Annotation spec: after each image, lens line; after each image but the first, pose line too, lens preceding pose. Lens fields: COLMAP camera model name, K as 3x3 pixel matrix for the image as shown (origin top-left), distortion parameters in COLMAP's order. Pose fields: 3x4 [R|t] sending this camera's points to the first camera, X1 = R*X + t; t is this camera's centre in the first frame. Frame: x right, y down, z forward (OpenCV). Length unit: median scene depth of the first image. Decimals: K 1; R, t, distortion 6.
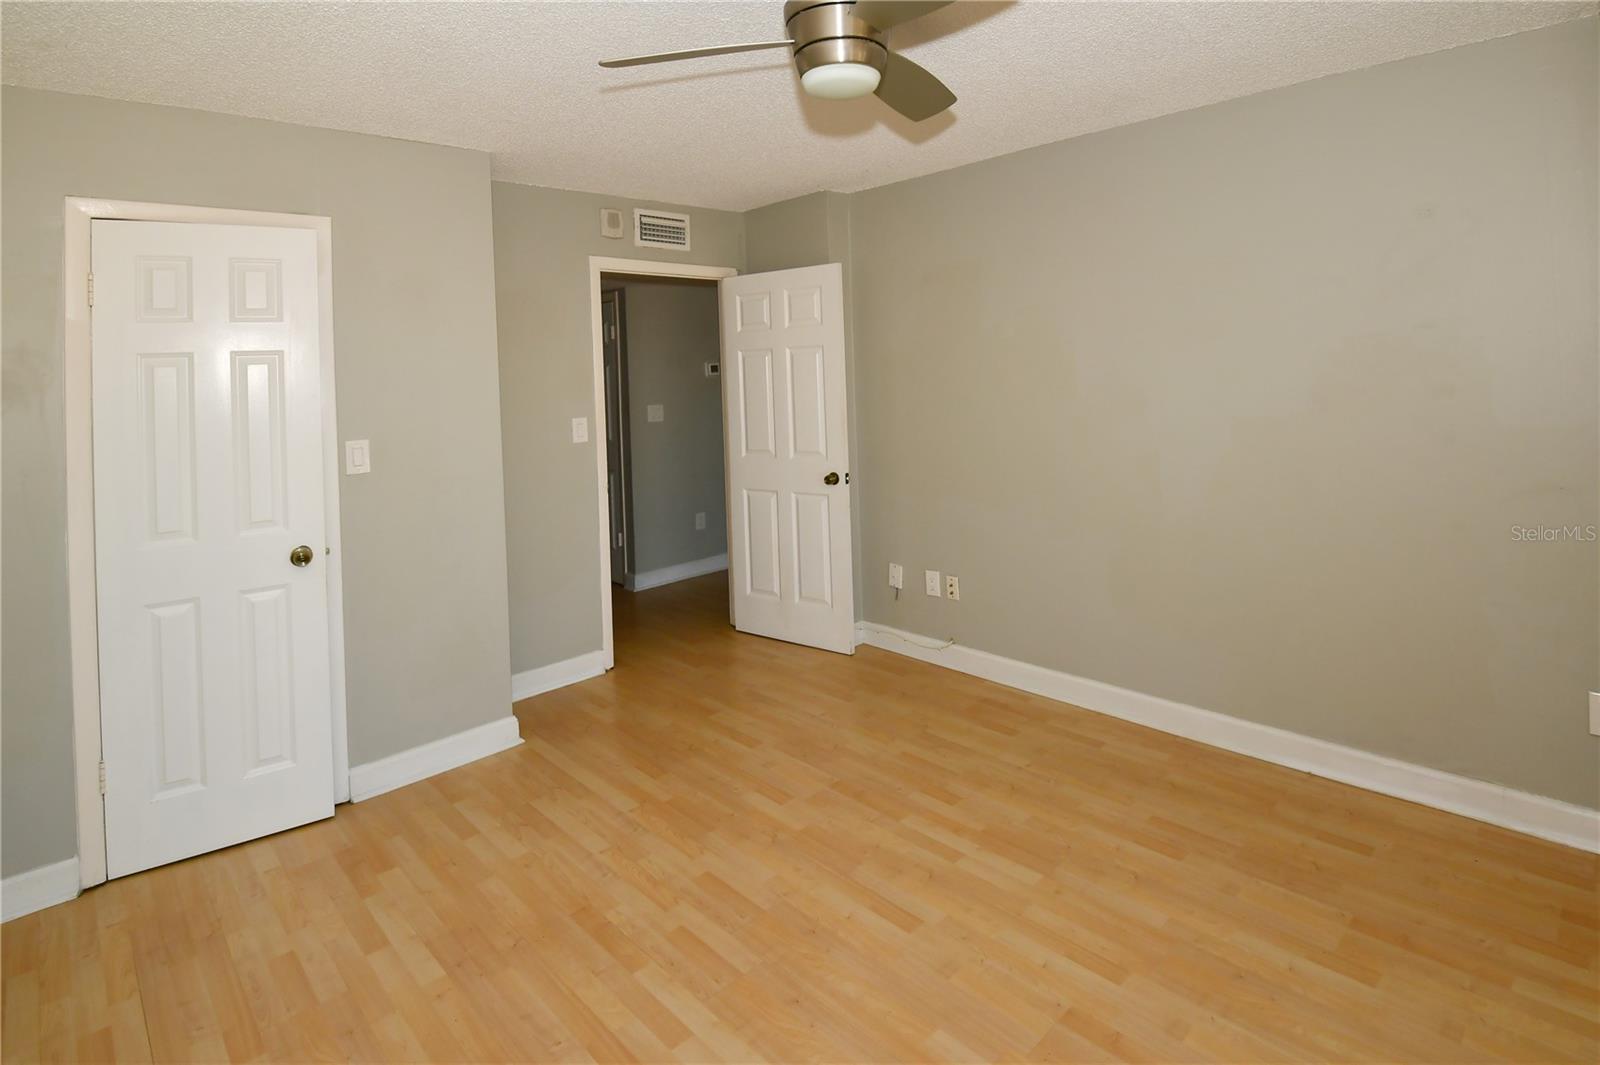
lens RADIAL K [[816.7, 0, 800.0], [0, 816.7, 532.5], [0, 0, 1]] dist [0.041904, -0.036876]
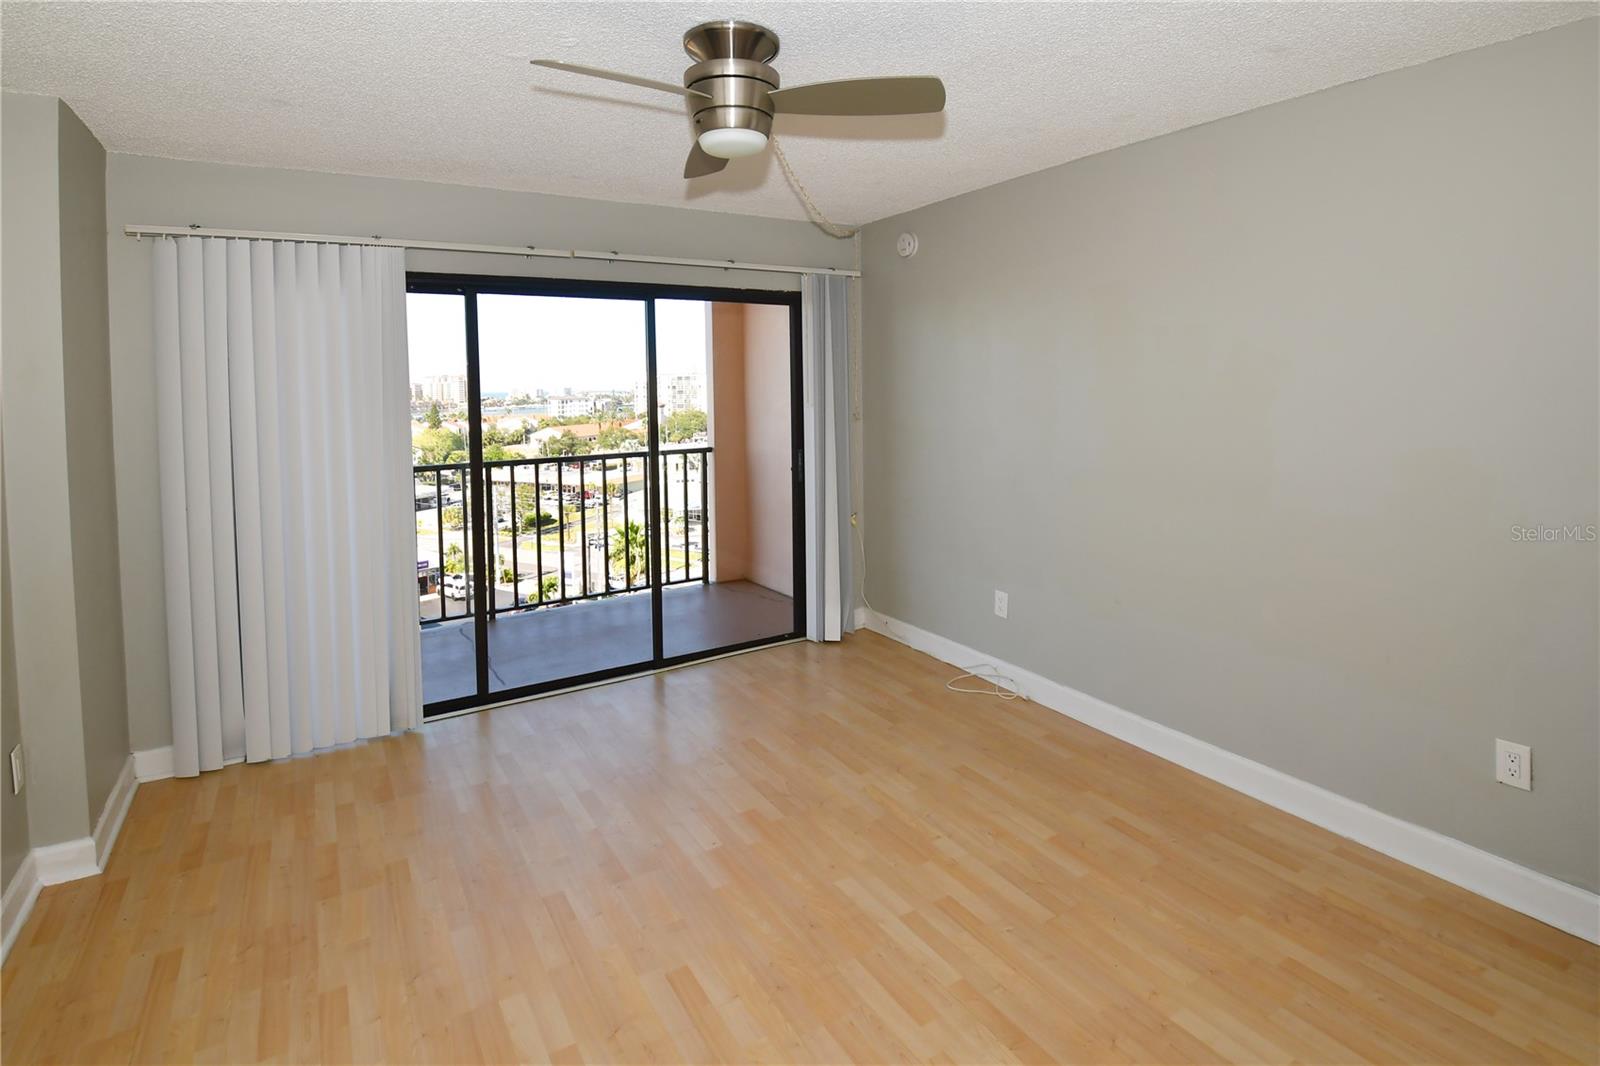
lens RADIAL K [[797.6, 0, 795.4], [0, 797.6, 511.2], [0, 0, 1]] dist [0.001888, -0.012386]
pose [[-0.979801, 0.025627, 0.198325, -0.193470], [0.092472, 0.937412, 0.335720, -0.327425], [-0.177309, 0.347278, -0.920847, 1.604551]]
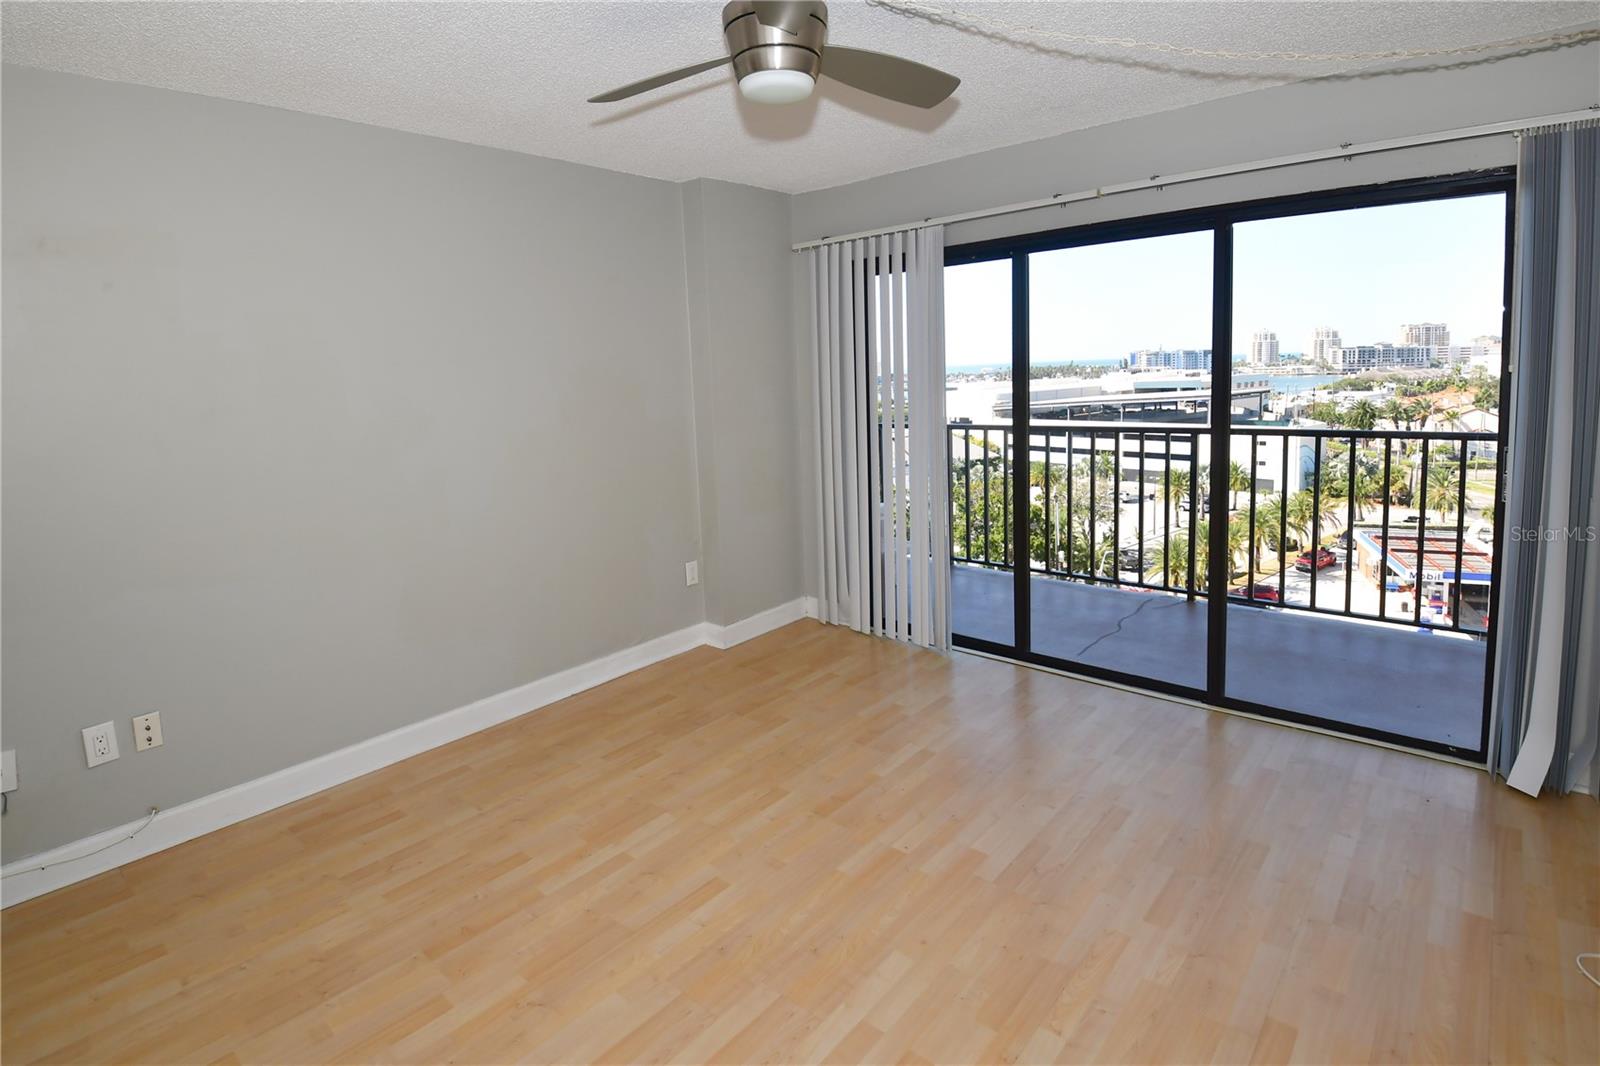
lens RADIAL K [[792.0, 0, 805.2], [0, 792.0, 540.0], [0, 0, 1]] dist [0.037696, -0.051032]
pose [[-0.104384, -0.166997, 0.980416, -0.820659], [0.235953, 0.953498, 0.187534, -0.131219], [-0.966142, 0.250907, -0.060127, 0.813779]]
